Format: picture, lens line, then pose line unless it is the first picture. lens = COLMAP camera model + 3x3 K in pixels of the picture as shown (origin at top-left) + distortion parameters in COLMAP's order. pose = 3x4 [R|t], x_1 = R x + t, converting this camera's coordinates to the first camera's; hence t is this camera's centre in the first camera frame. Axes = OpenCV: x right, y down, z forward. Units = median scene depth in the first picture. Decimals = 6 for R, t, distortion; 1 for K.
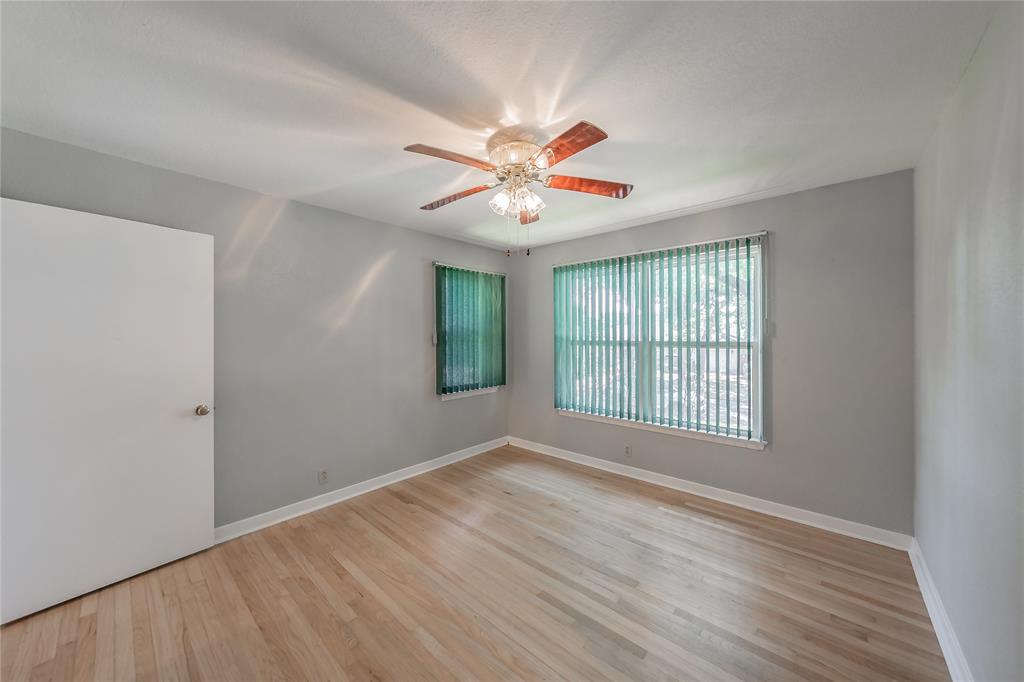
lens RADIAL K [[362.8, 0, 512.4], [0, 362.8, 336.0], [0, 0, 1]] dist [0.010139, 0.000005]
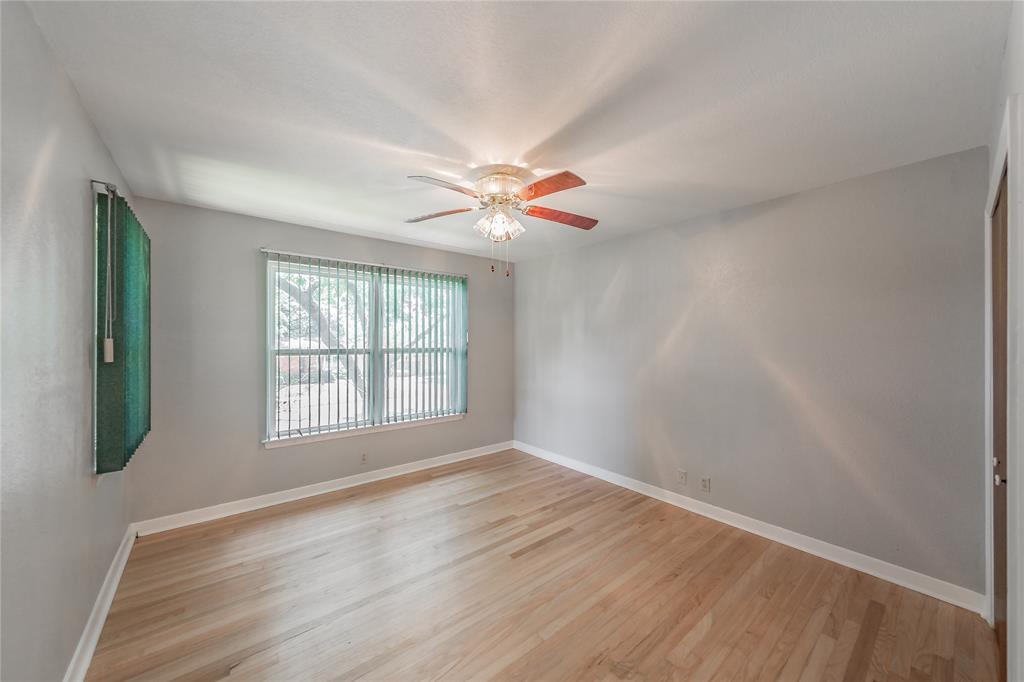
lens RADIAL K [[364.1, 0, 509.3], [0, 364.1, 339.7], [0, 0, 1]] dist [0.000720, 0.000039]
pose [[0.152360, 0.013009, 0.988239, -0.747329], [-0.003230, 0.999915, -0.012665, 0.000982], [-0.988320, -0.001262, 0.152389, 0.546897]]
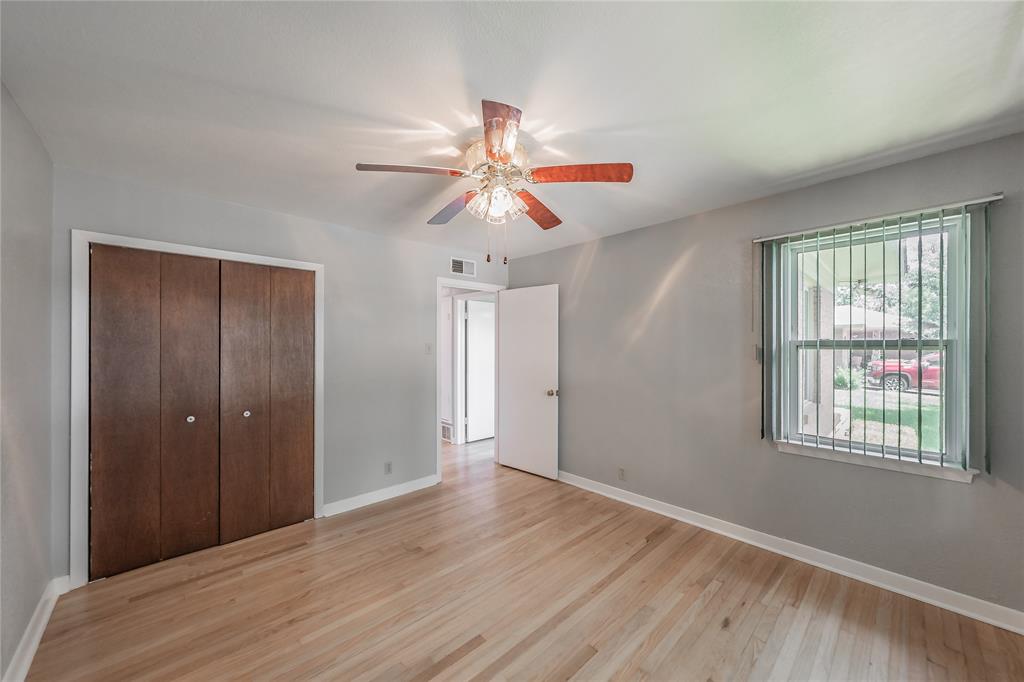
lens RADIAL K [[370.6, 0, 509.2], [0, 370.6, 347.2], [0, 0, 1]] dist [-0.000001, -0.000033]
pose [[-0.086498, 0.011394, -0.996187, 0.648085], [0.001836, 0.999935, 0.011277, -0.016987], [0.996250, -0.000854, -0.086514, 0.761453]]
